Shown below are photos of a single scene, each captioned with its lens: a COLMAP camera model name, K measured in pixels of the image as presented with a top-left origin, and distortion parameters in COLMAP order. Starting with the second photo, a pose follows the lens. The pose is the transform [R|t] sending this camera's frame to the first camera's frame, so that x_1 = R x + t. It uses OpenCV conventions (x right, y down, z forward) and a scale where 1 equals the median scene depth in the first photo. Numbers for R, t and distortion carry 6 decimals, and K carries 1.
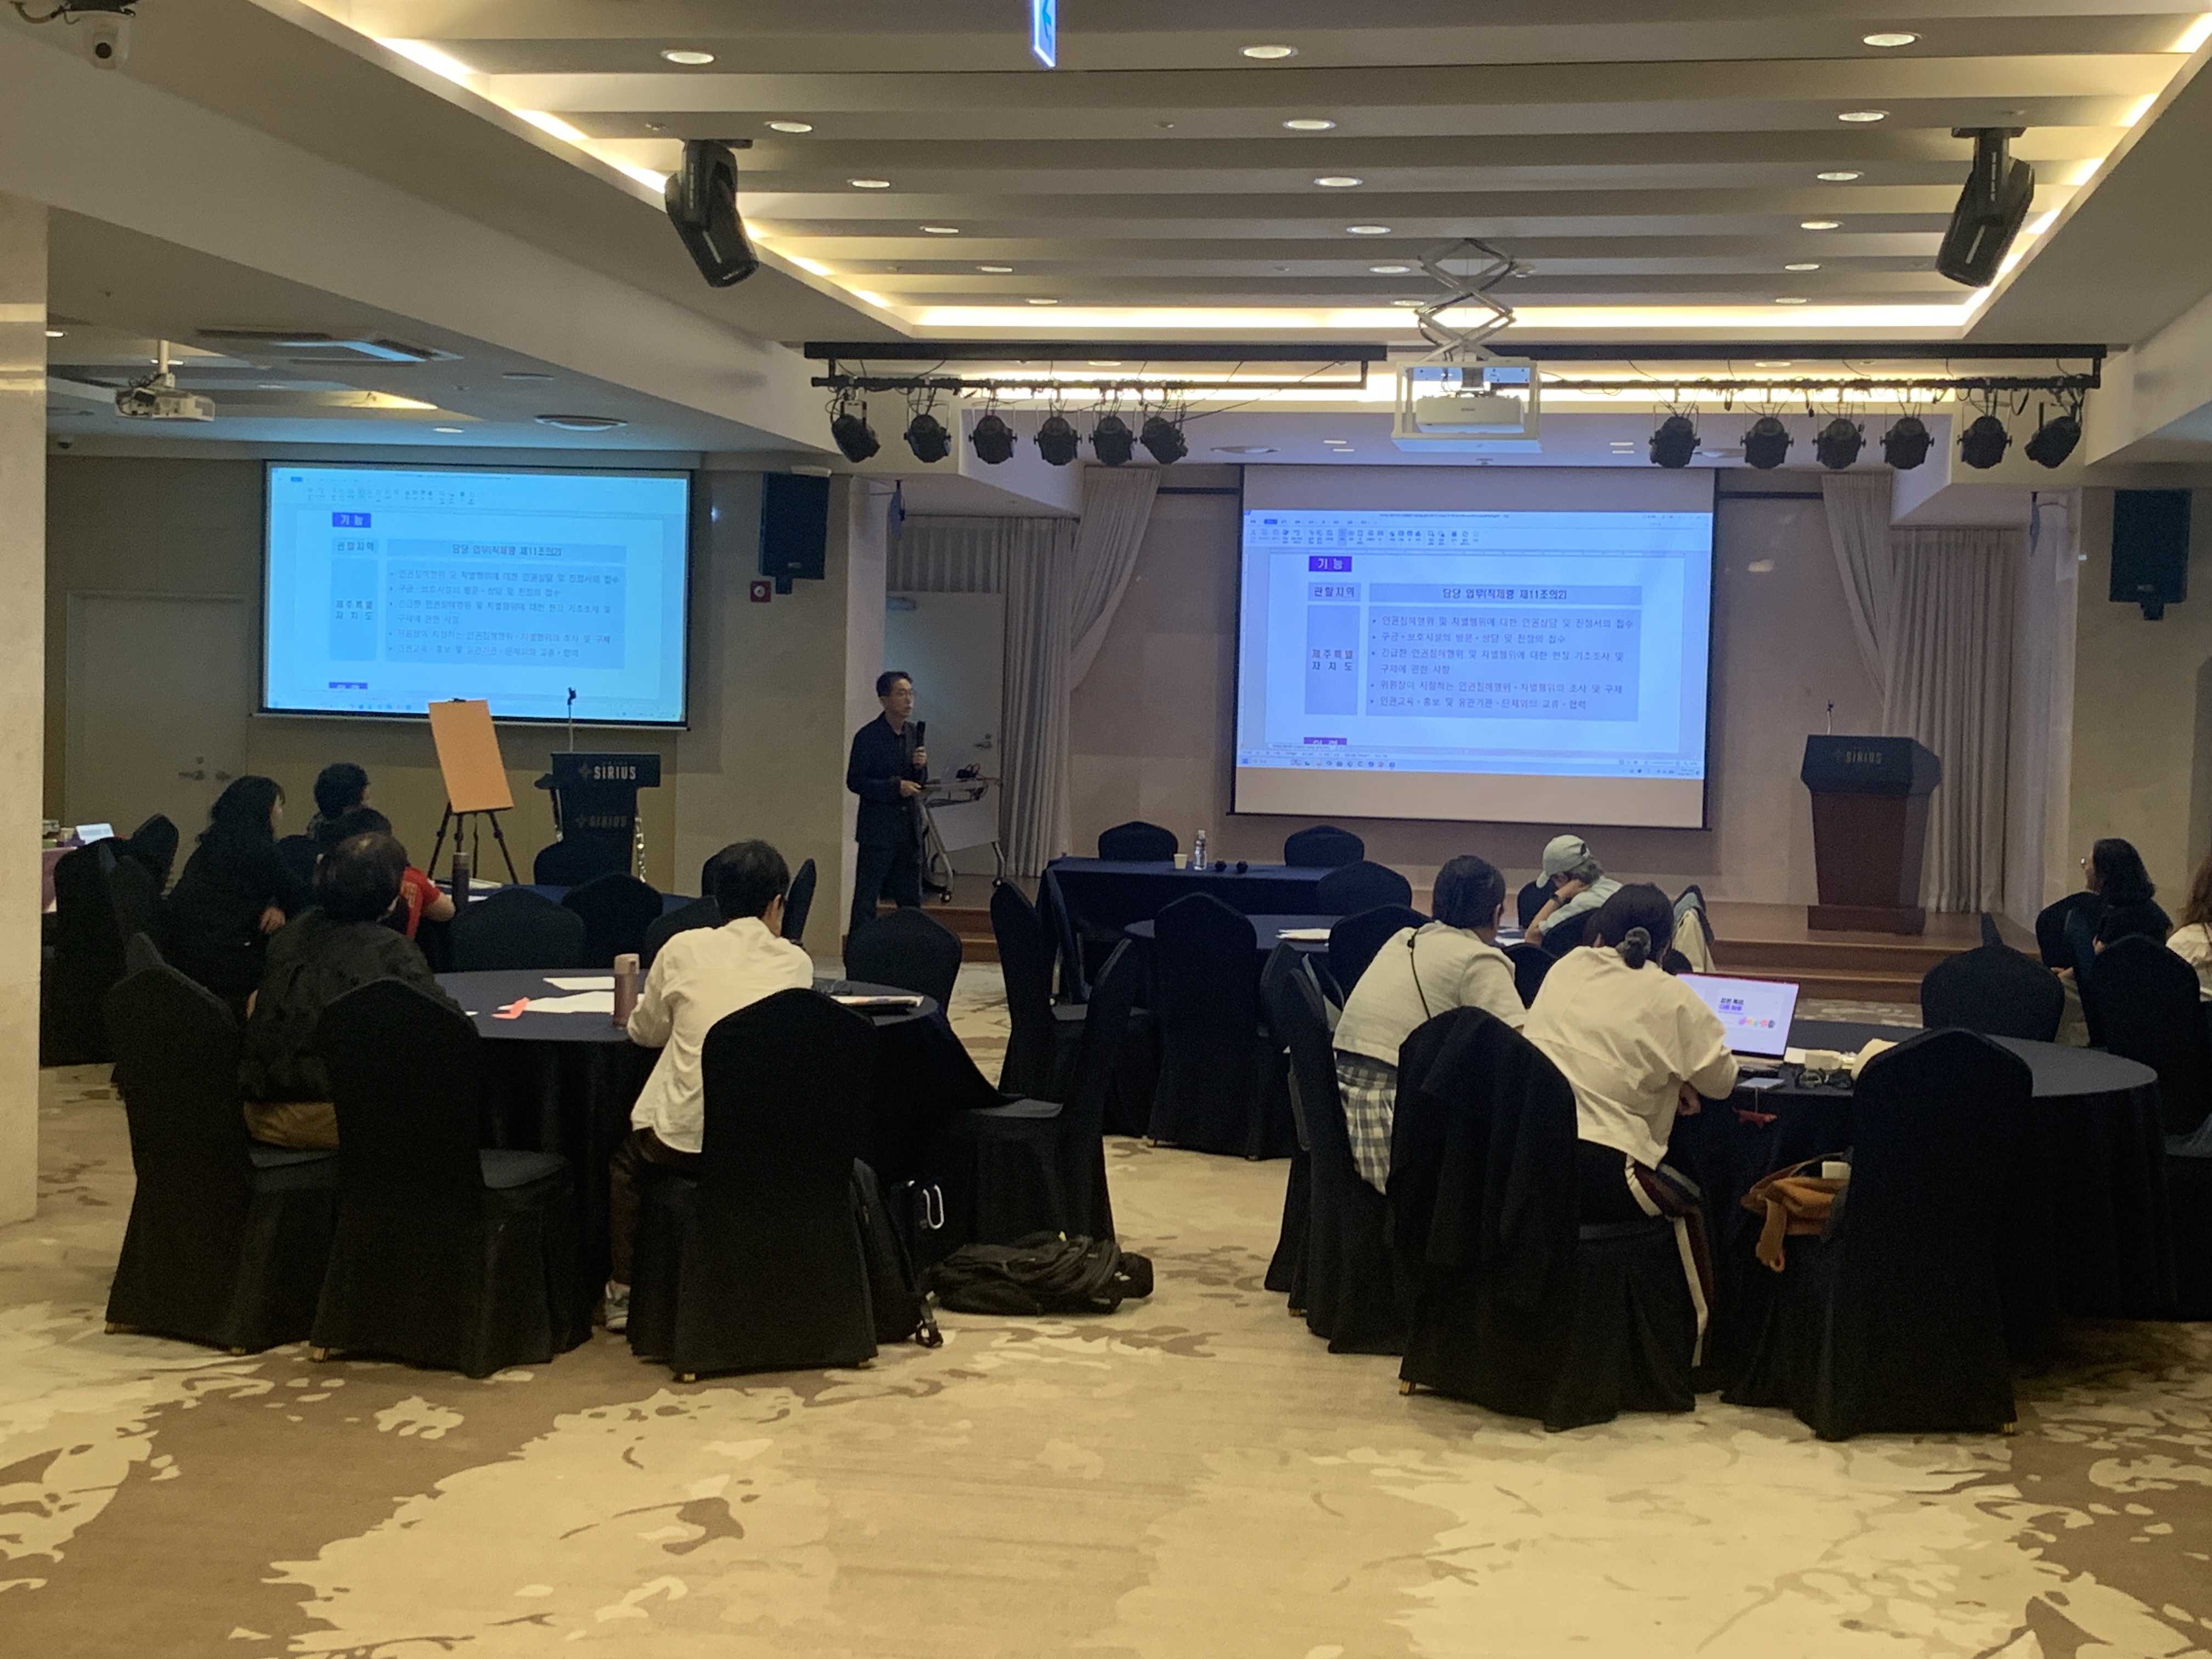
lens RADIAL K [[2959.7, 0, 1106.0], [0, 2959.7, 829.5], [0, 0, 1]] dist [0.006929, 0.002582]
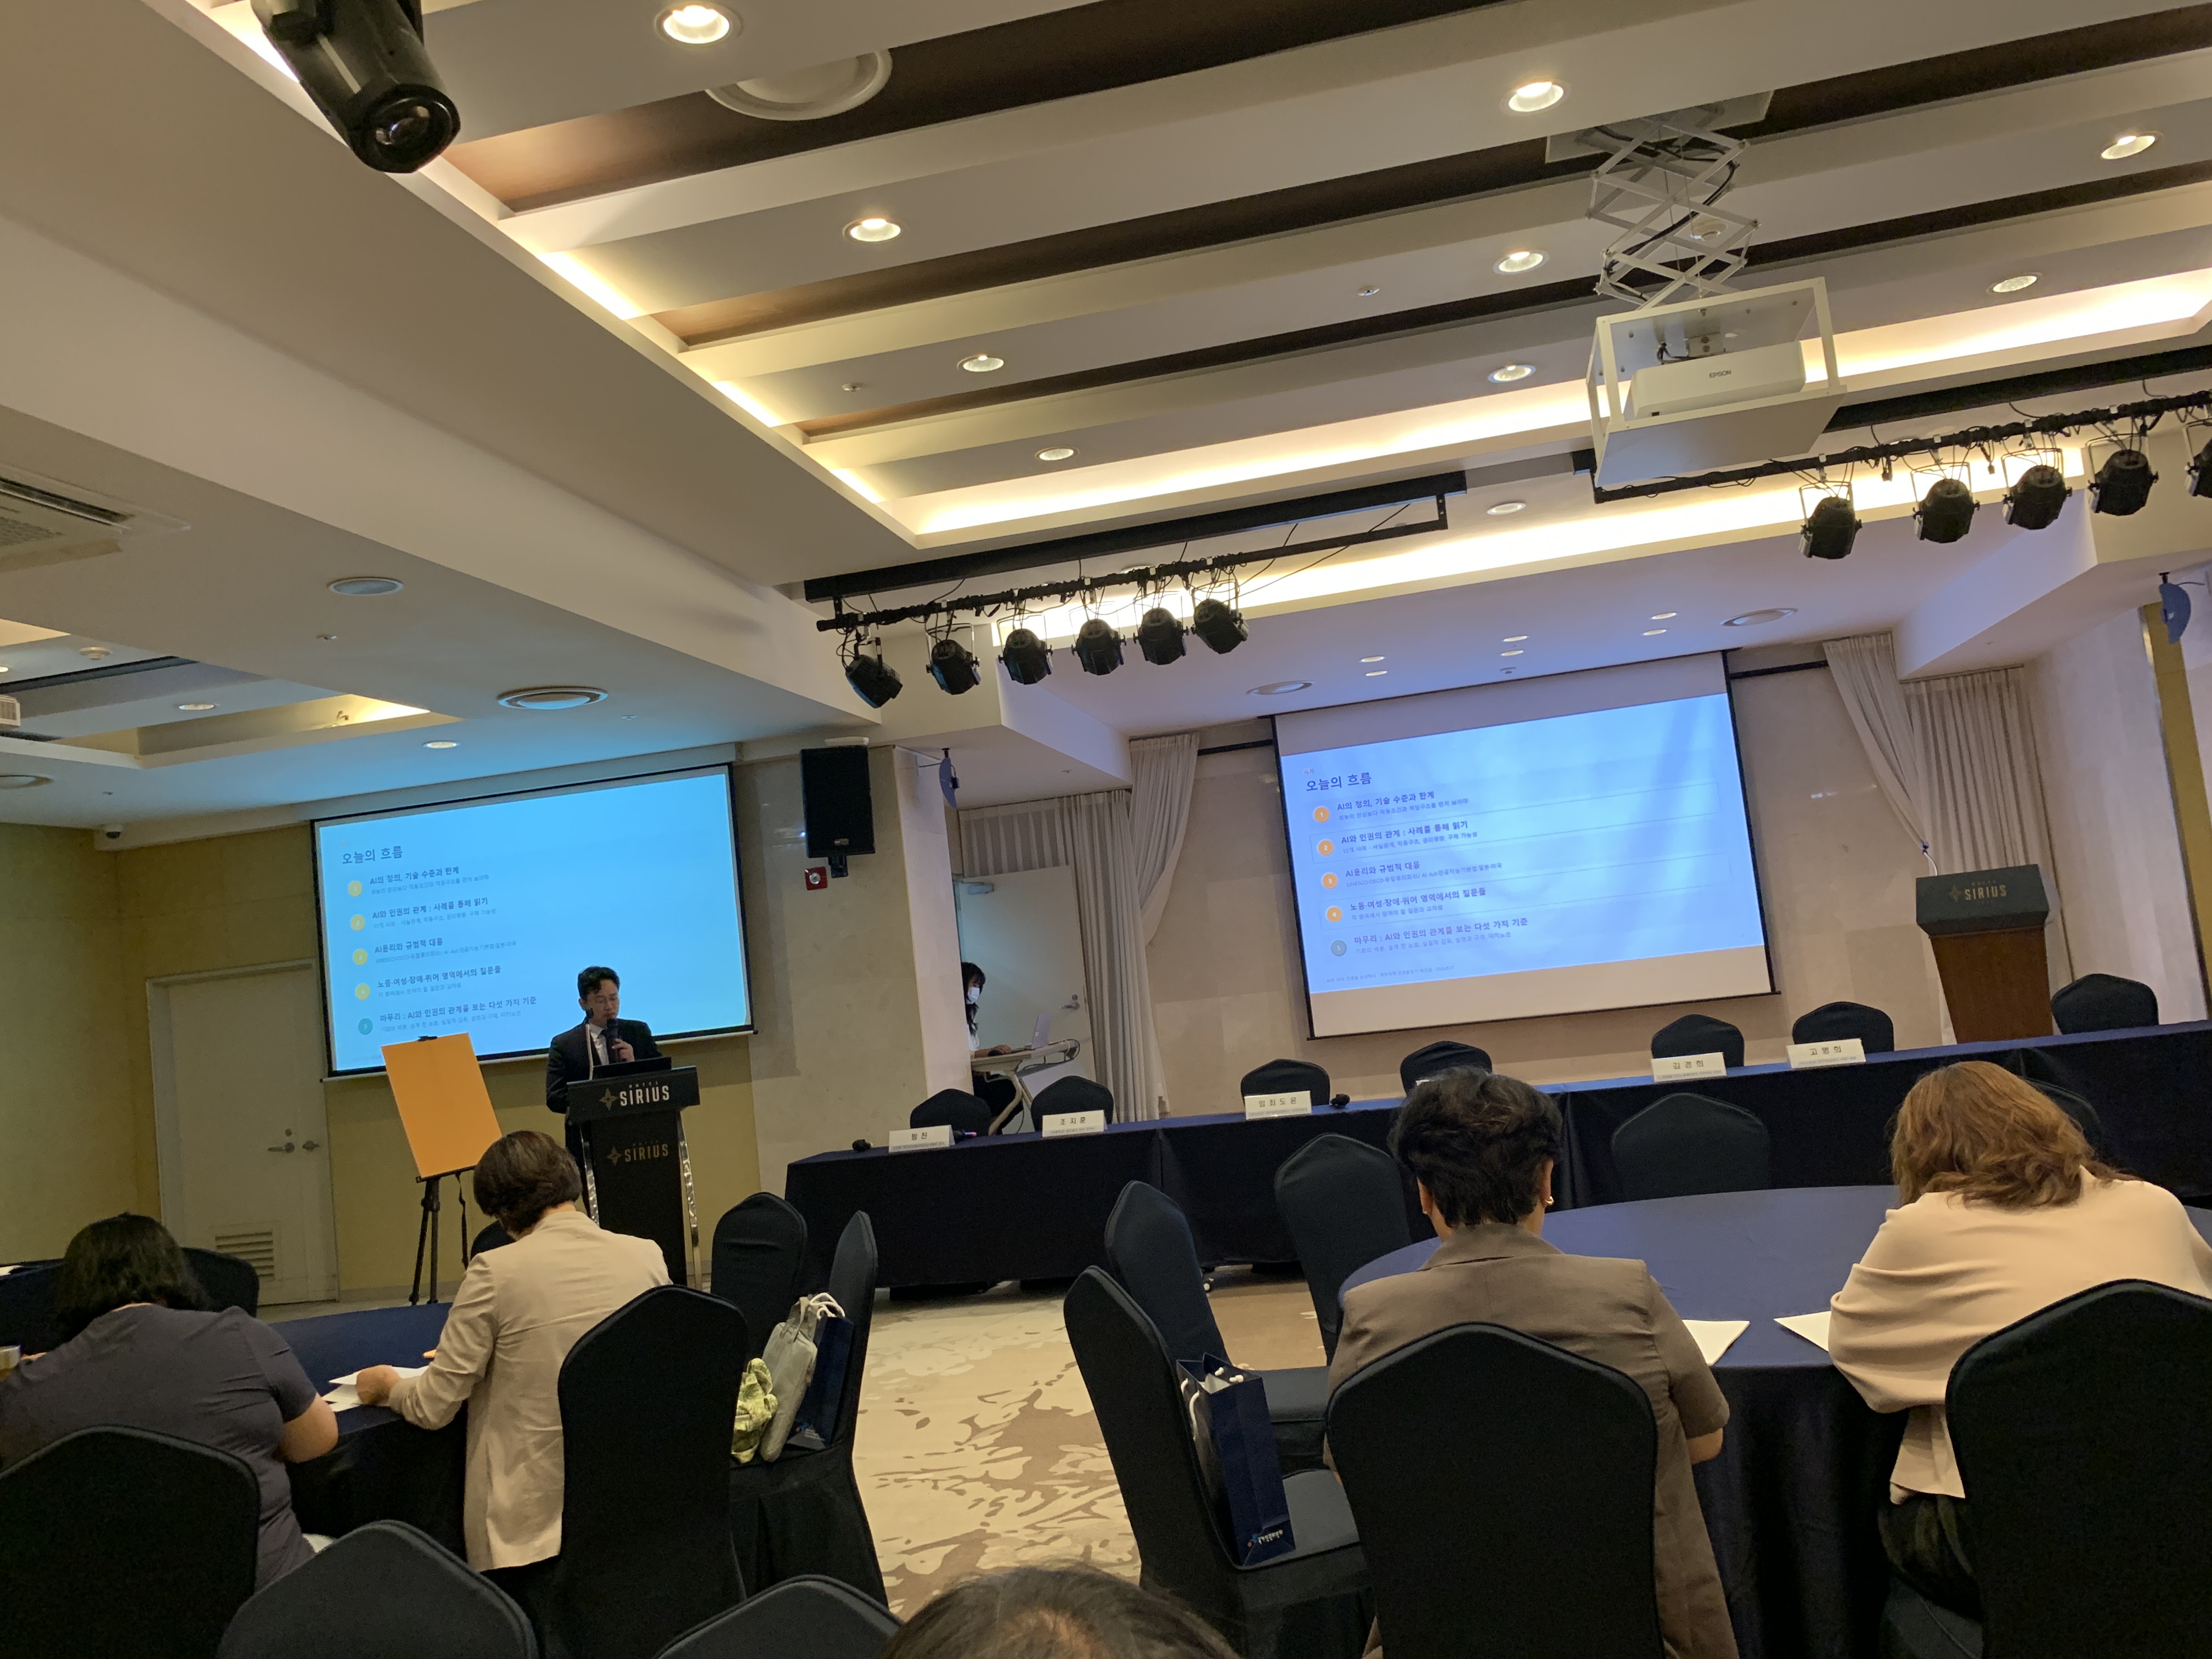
lens RADIAL K [[1716.2, 0, 1106.0], [0, 1716.2, 829.5], [0, 0, 1]] dist [0.107061, -0.174688]
pose [[0.990047, -0.139782, -0.016391, -0.012078], [0.136482, 0.981995, -0.130611, -0.010061], [0.034353, 0.127074, 0.991298, 0.448654]]
